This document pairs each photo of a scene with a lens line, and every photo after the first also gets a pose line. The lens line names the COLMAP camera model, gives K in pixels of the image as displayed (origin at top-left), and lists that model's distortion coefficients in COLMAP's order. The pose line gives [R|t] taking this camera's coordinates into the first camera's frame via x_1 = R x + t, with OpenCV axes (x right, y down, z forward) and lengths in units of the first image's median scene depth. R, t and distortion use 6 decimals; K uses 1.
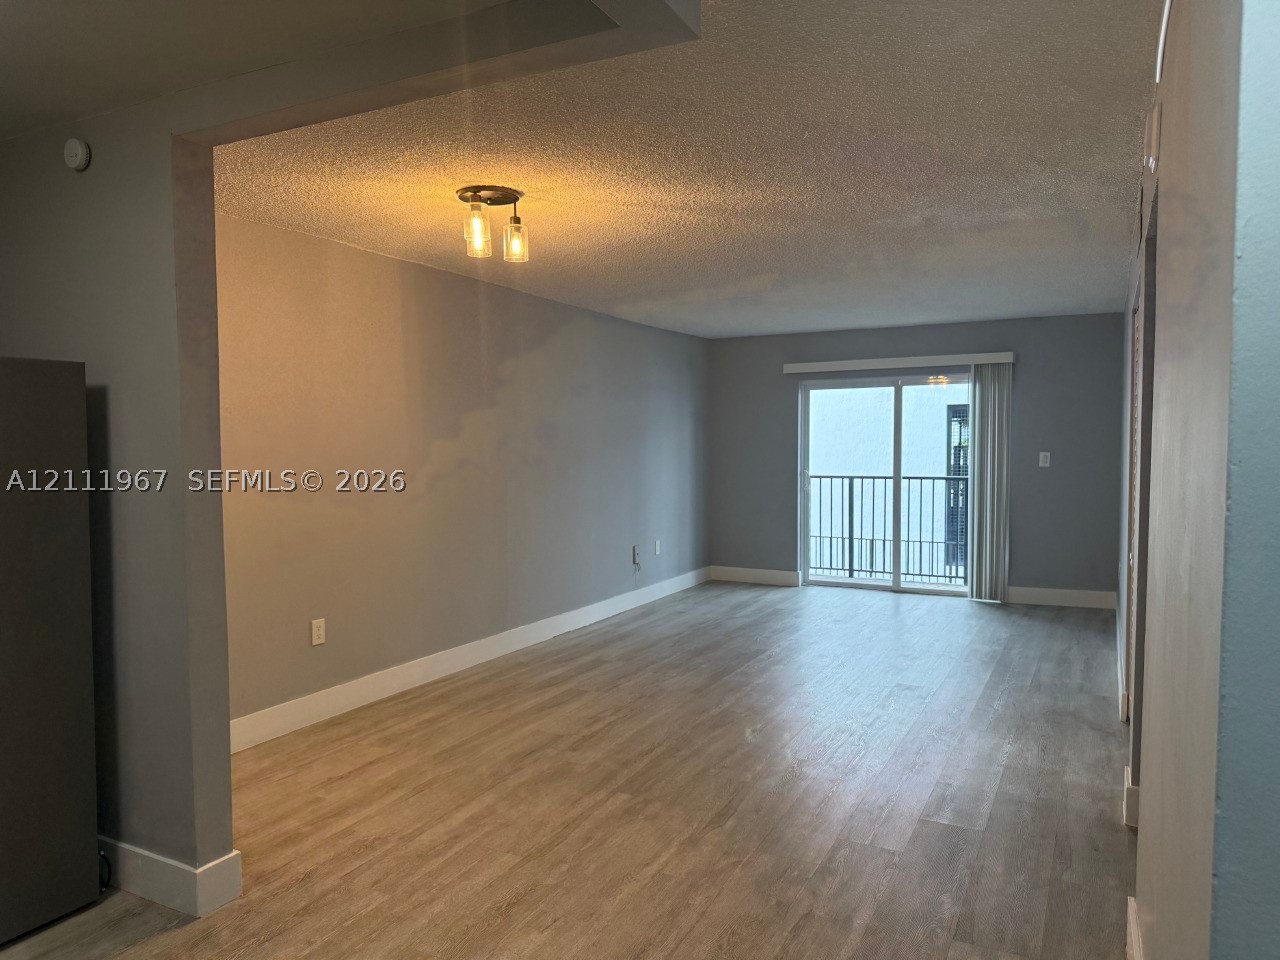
lens RADIAL K [[895.1, 0, 640.0], [0, 895.1, 480.0], [0, 0, 1]] dist [0.197564, -0.389961]
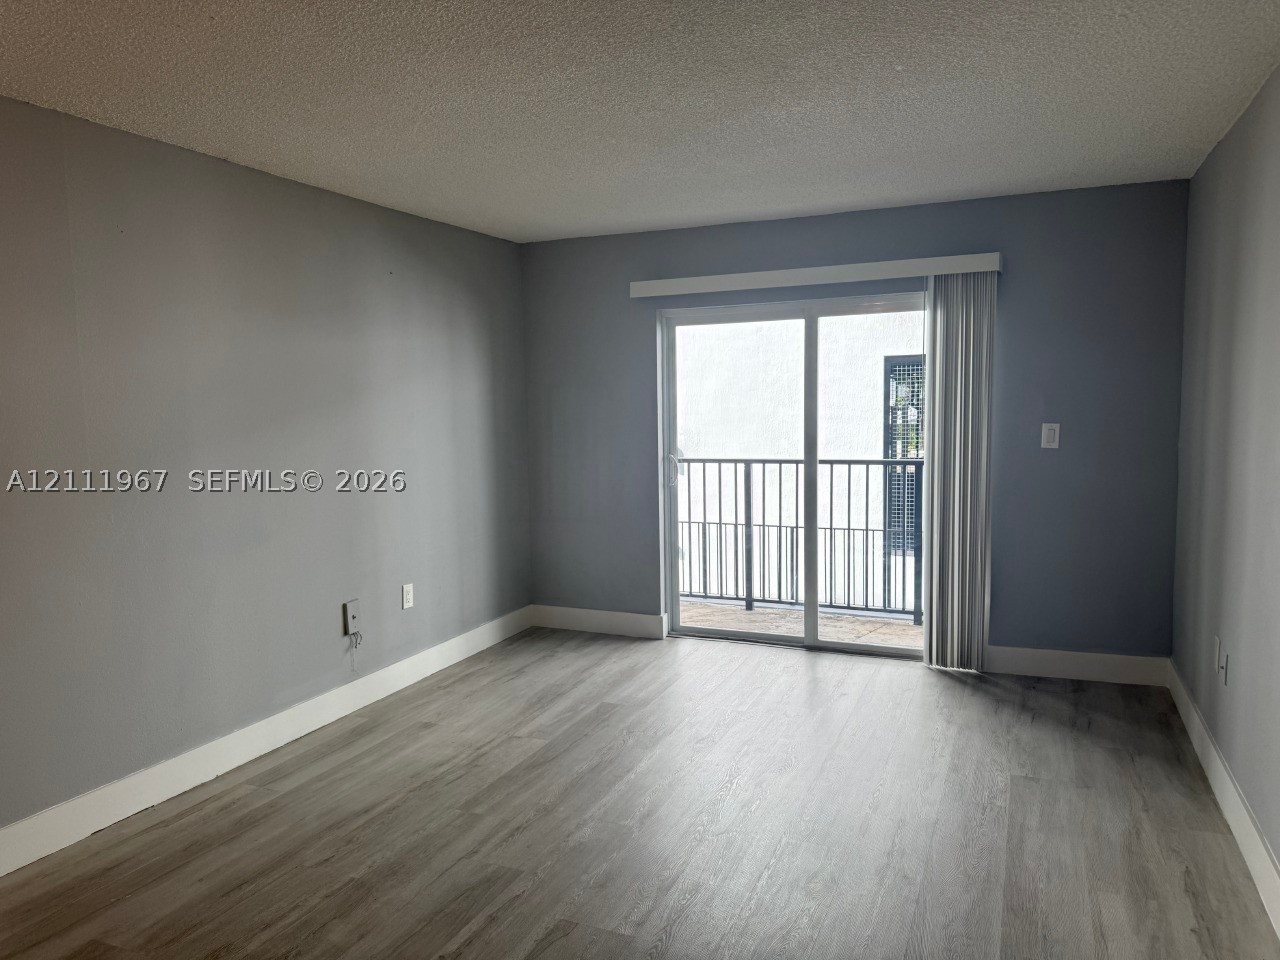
lens RADIAL K [[912.0, 0, 640.0], [0, 912.0, 480.0], [0, 0, 1]] dist [0.099096, -0.107619]
pose [[0.997356, -0.017461, 0.070540, 0.122570], [0.014686, 0.999105, 0.039663, -0.019709], [-0.071170, -0.038523, 0.996720, 0.384533]]
